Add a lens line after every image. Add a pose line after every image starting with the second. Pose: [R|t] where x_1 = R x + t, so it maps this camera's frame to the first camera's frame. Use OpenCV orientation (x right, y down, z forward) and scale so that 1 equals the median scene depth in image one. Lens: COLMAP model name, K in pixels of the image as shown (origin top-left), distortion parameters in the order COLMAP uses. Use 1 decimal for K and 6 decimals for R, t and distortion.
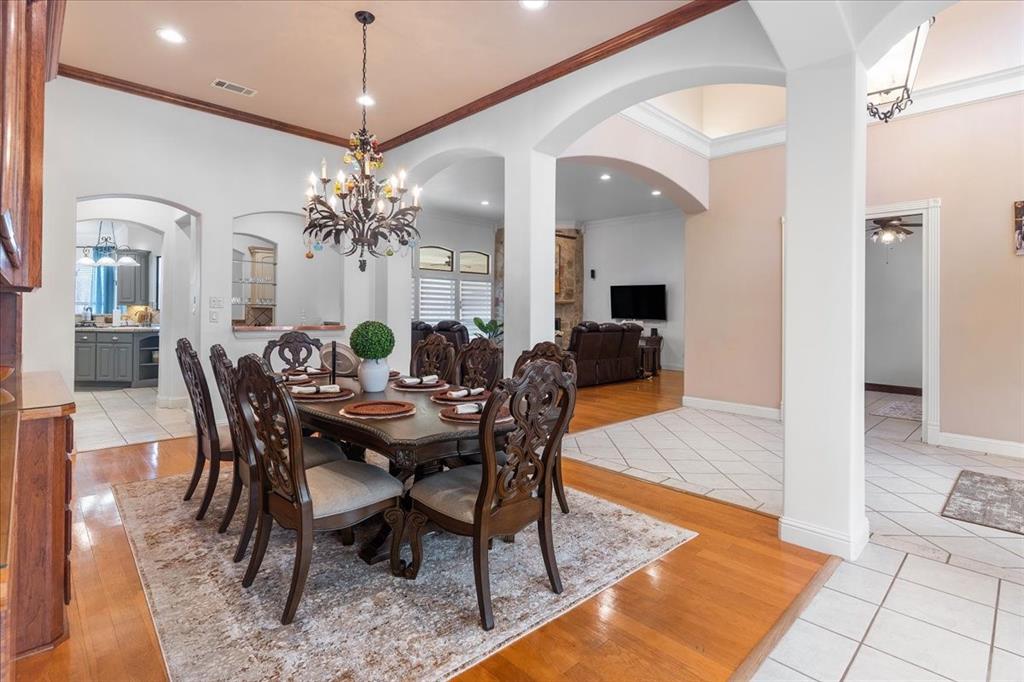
lens RADIAL K [[498.4, 0, 509.7], [0, 498.4, 310.3], [0, 0, 1]] dist [0.000731, 0.000010]
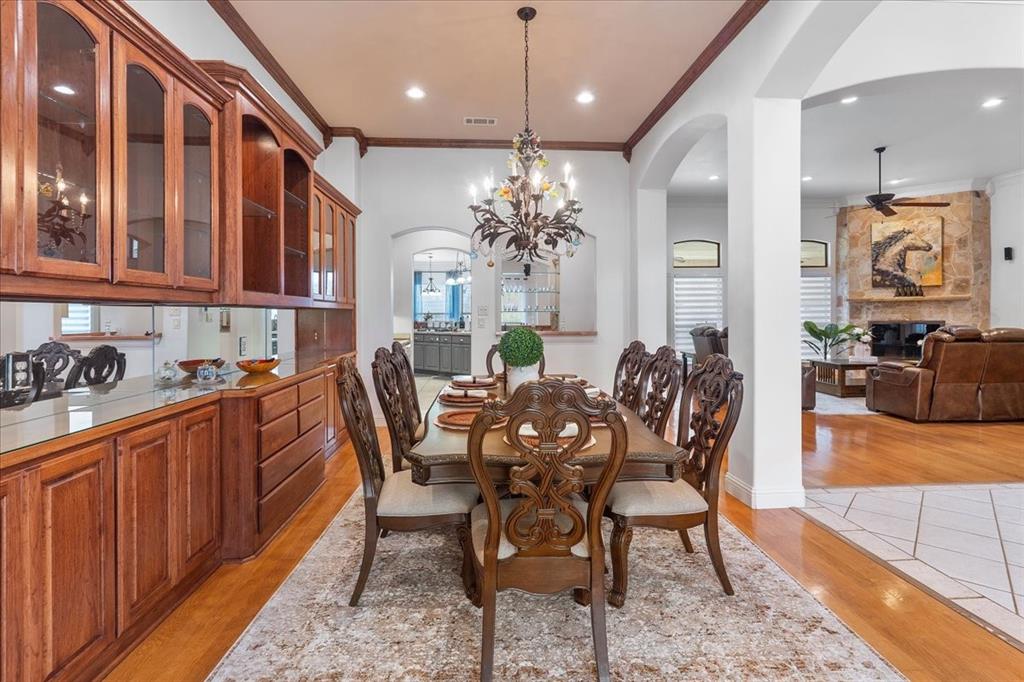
lens RADIAL K [[498.5, 0, 512.5], [0, 498.5, 320.7], [0, 0, 1]] dist [-0.000123, 0.000633]
pose [[0.765409, -0.010715, -0.643455, 0.233827], [0.017913, 0.999829, 0.004659, 0.003219], [0.643295, -0.015092, 0.765469, 0.177008]]
